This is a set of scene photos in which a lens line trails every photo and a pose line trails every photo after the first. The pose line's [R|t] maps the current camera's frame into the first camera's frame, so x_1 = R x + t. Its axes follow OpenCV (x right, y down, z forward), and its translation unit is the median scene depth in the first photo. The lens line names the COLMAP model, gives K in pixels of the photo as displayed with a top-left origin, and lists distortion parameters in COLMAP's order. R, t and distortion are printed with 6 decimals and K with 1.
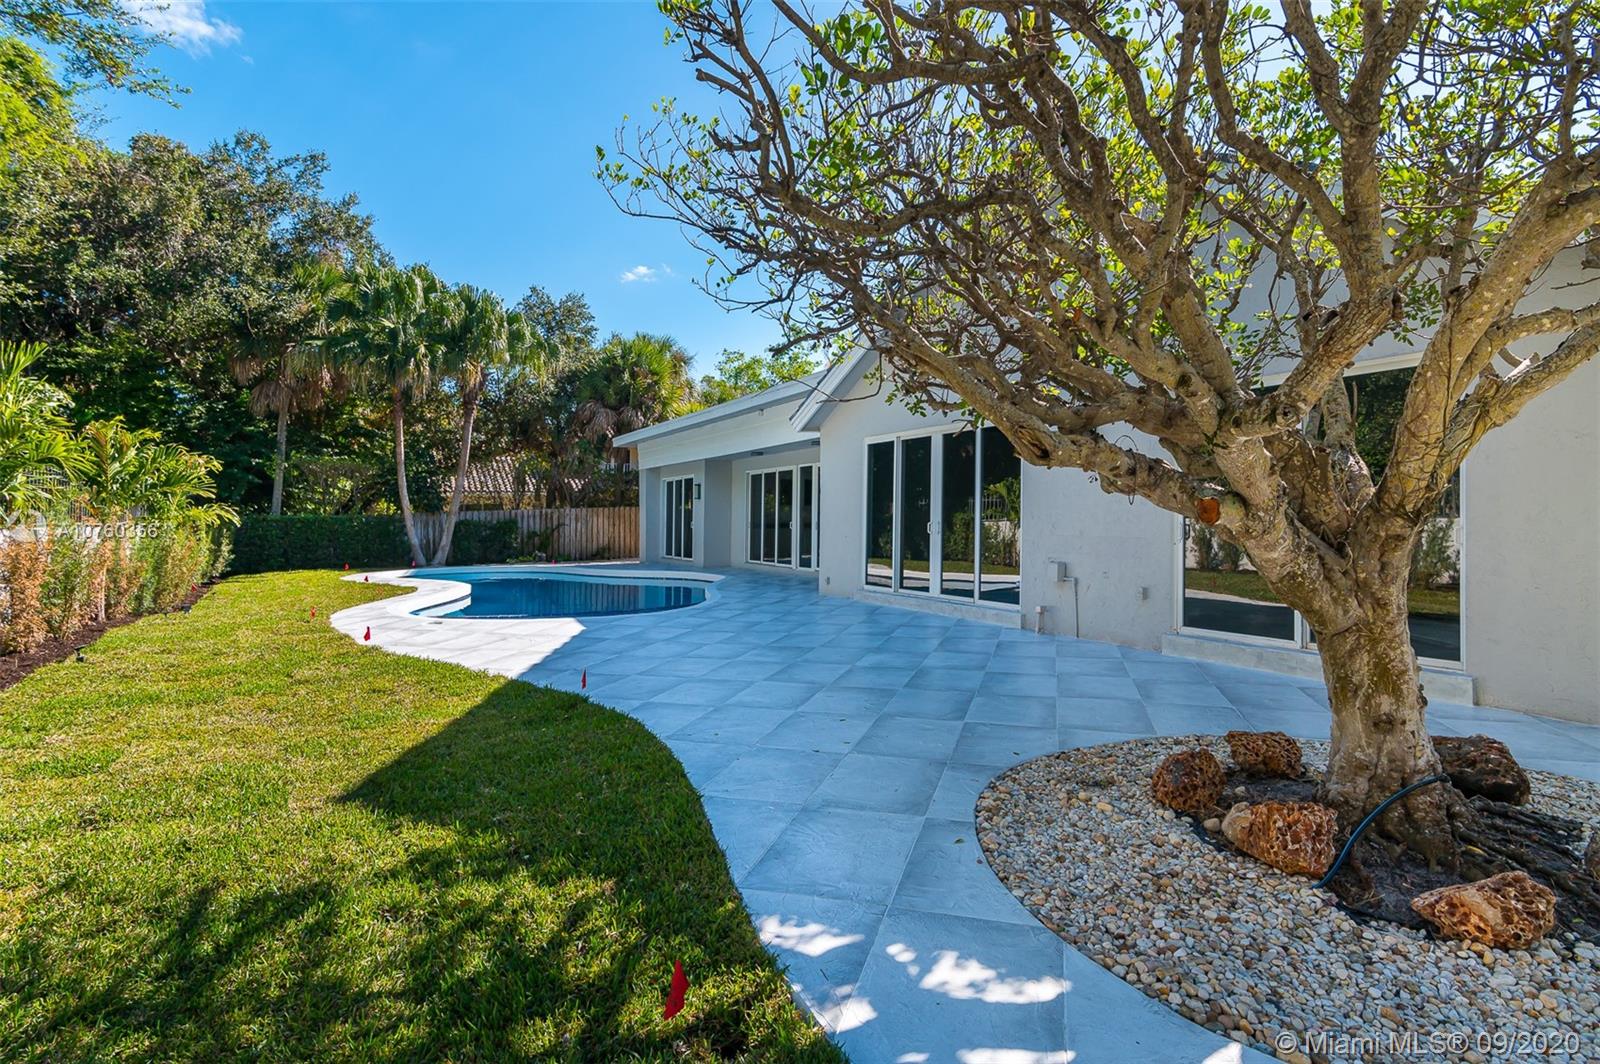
lens RADIAL K [[805.1, 0, 799.4], [0, 805.1, 522.3], [0, 0, 1]] dist [0.000107, 0.000160]
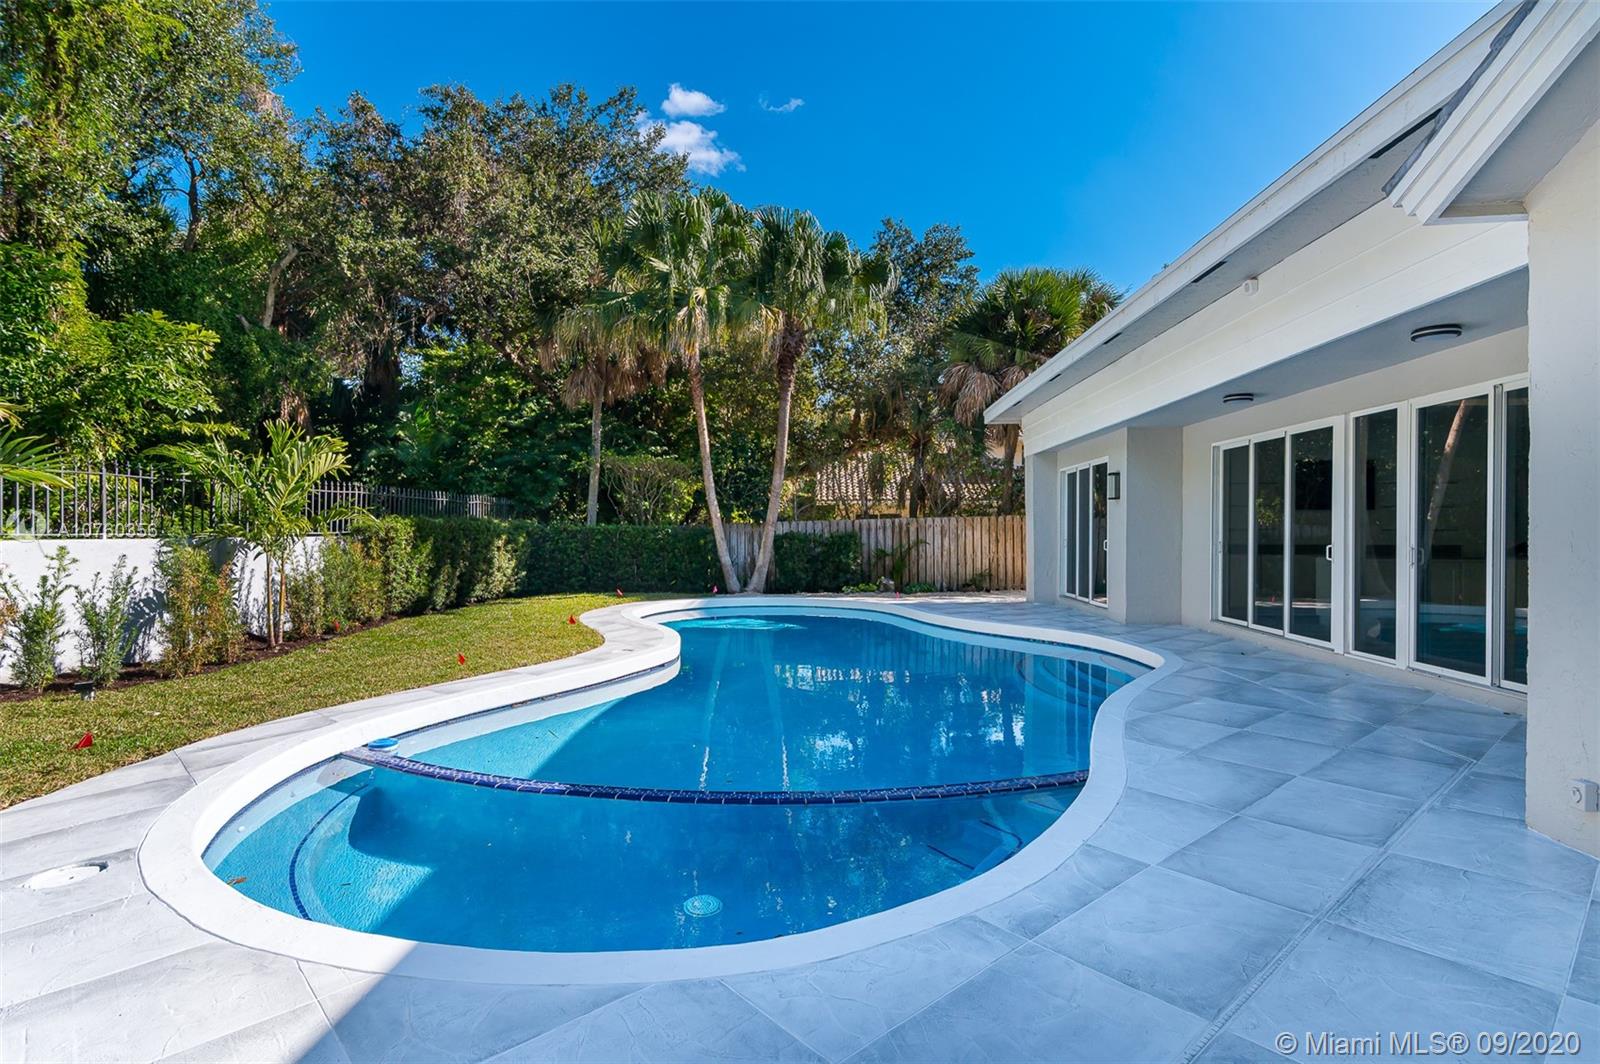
lens RADIAL K [[805.1, 0, 795.1], [0, 805.1, 524.0], [0, 0, 1]] dist [0.000107, 0.000160]
pose [[0.859008, 0.001491, -0.511960, -0.025746], [-0.009663, 0.999865, -0.013302, -0.001105], [0.511871, 0.016374, 0.858906, 0.351228]]
